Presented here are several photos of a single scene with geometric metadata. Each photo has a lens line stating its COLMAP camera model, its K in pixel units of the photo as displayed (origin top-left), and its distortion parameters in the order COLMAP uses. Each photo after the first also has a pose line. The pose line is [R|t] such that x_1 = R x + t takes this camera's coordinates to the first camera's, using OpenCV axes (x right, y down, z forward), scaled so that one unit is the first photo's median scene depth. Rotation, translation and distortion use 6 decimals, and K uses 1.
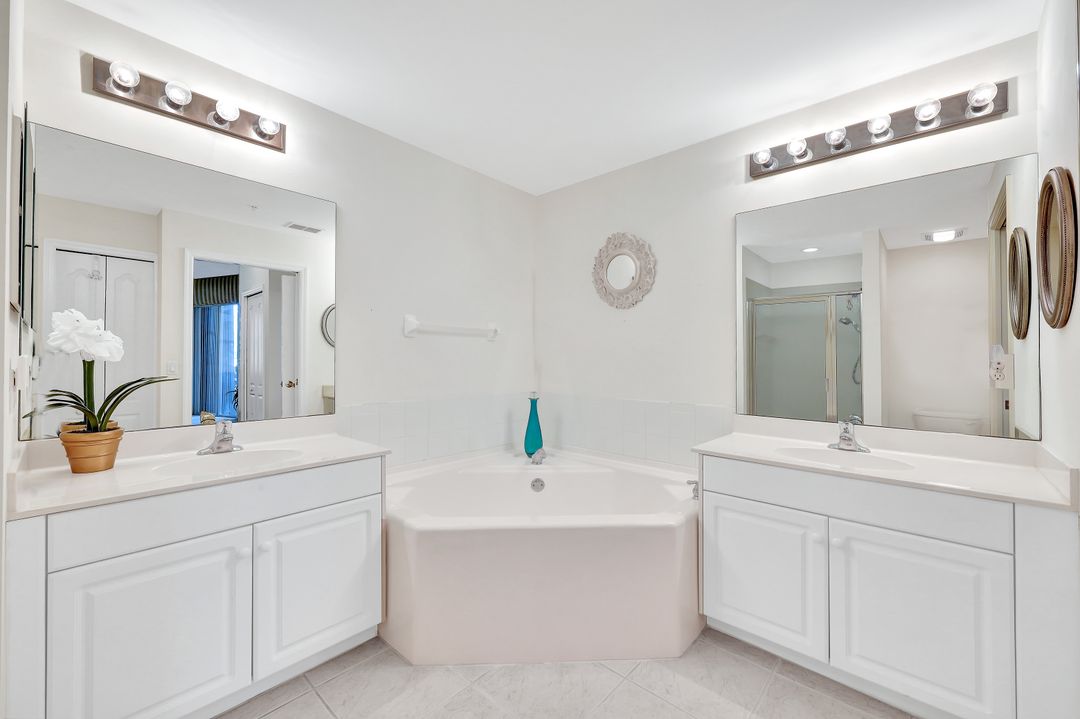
lens RADIAL K [[434.7, 0, 542.6], [0, 434.7, 356.4], [0, 0, 1]] dist [0.000958, 0.000083]
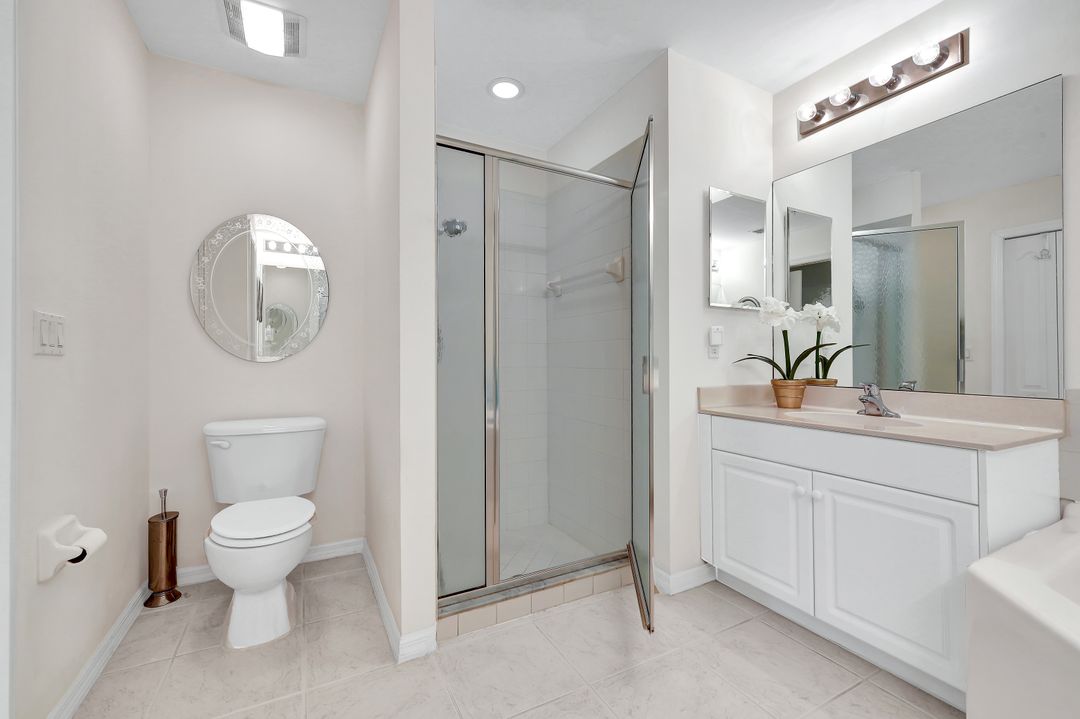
lens RADIAL K [[434.5, 0, 538.7], [0, 434.5, 359.3], [0, 0, 1]] dist [0.001373, 0.000341]
pose [[-0.331439, -0.006000, -0.943457, 0.549840], [0.001718, 0.999974, -0.006963, 0.105600], [0.943475, -0.003929, -0.331420, 0.663998]]
